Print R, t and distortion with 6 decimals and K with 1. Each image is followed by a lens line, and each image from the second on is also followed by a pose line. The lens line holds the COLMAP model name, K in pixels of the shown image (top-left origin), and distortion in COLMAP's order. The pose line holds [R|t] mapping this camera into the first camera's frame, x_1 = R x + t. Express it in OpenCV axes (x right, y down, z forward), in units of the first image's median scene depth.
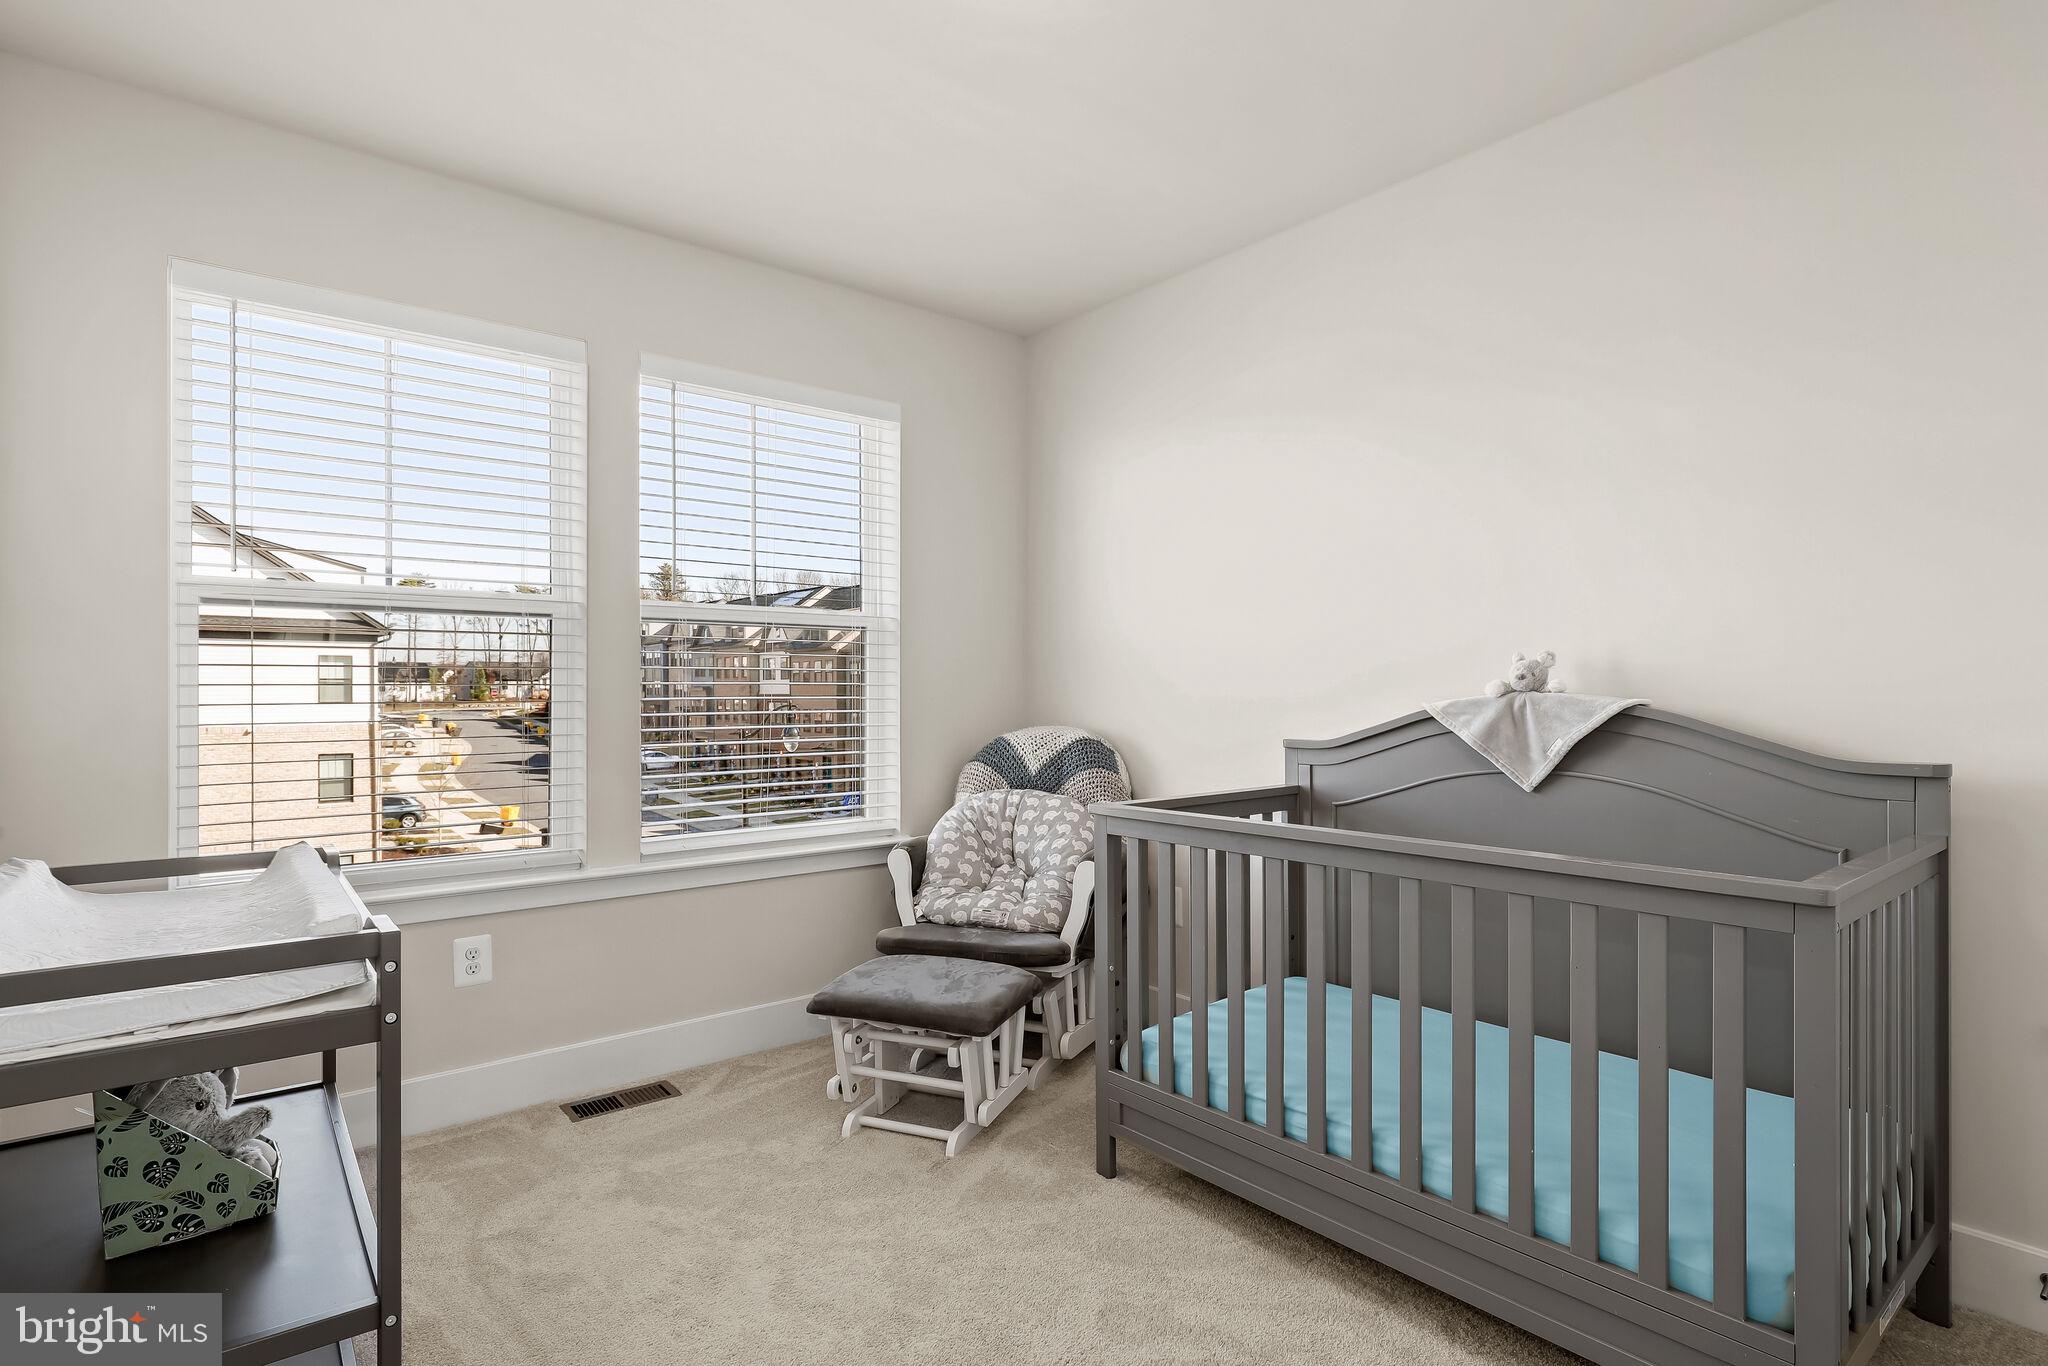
lens RADIAL K [[1028.2, 0, 1026.5], [0, 1028.2, 696.3], [0, 0, 1]] dist [0.001664, -0.001373]
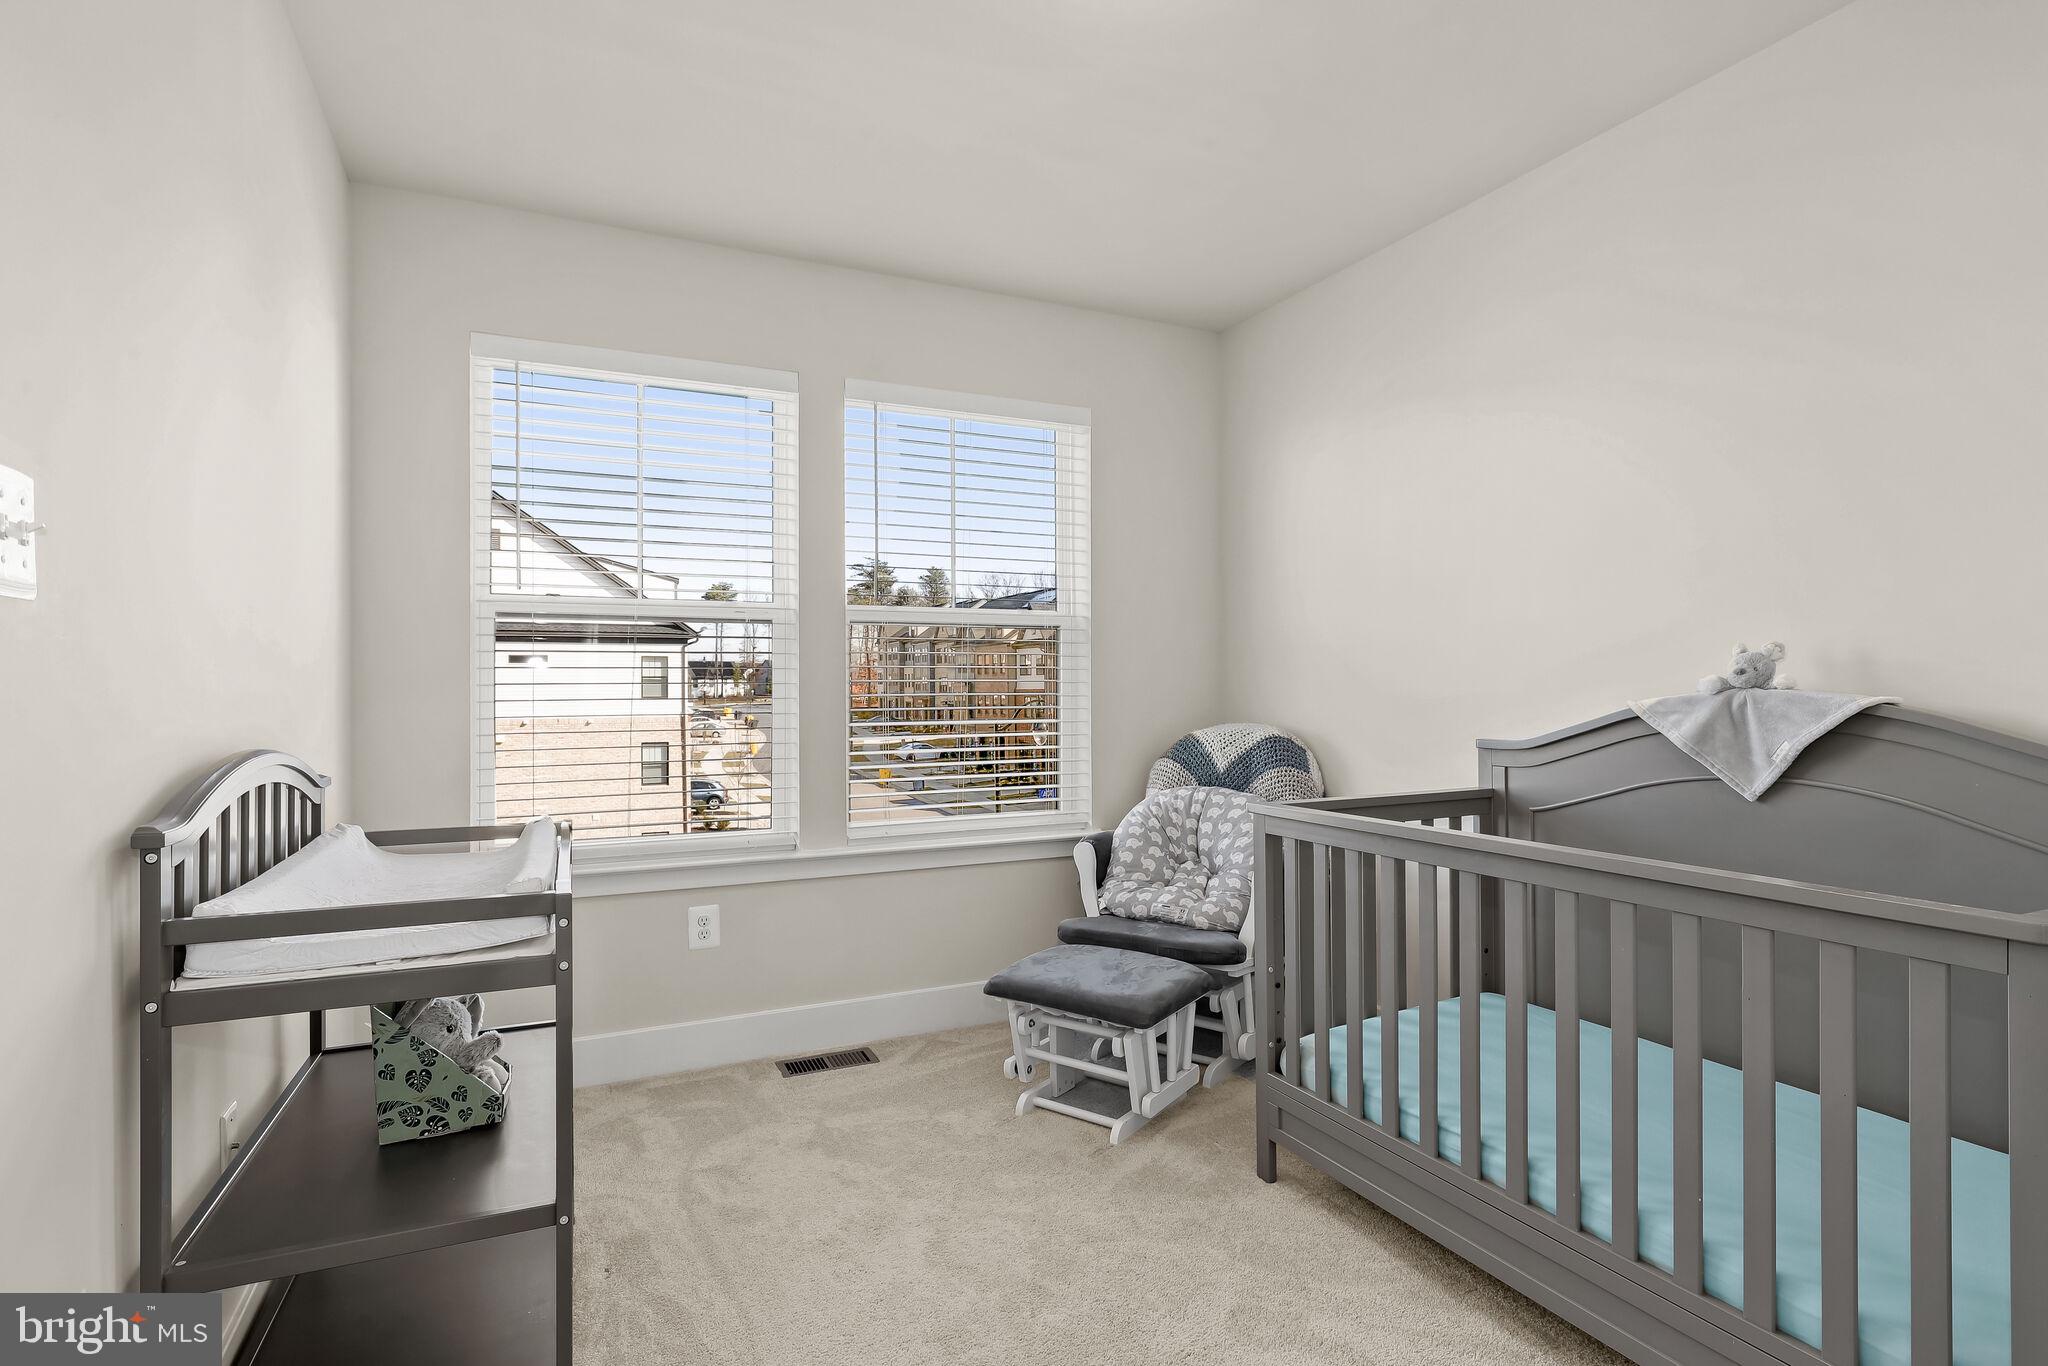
lens RADIAL K [[1028.2, 0, 1033.1], [0, 1028.2, 688.9], [0, 0, 1]] dist [0.001664, -0.001373]
pose [[0.969523, -0.001719, -0.244994, 0.111995], [0.001120, 0.999996, -0.002584, -0.002511], [0.244998, 0.002231, 0.969521, -0.013292]]
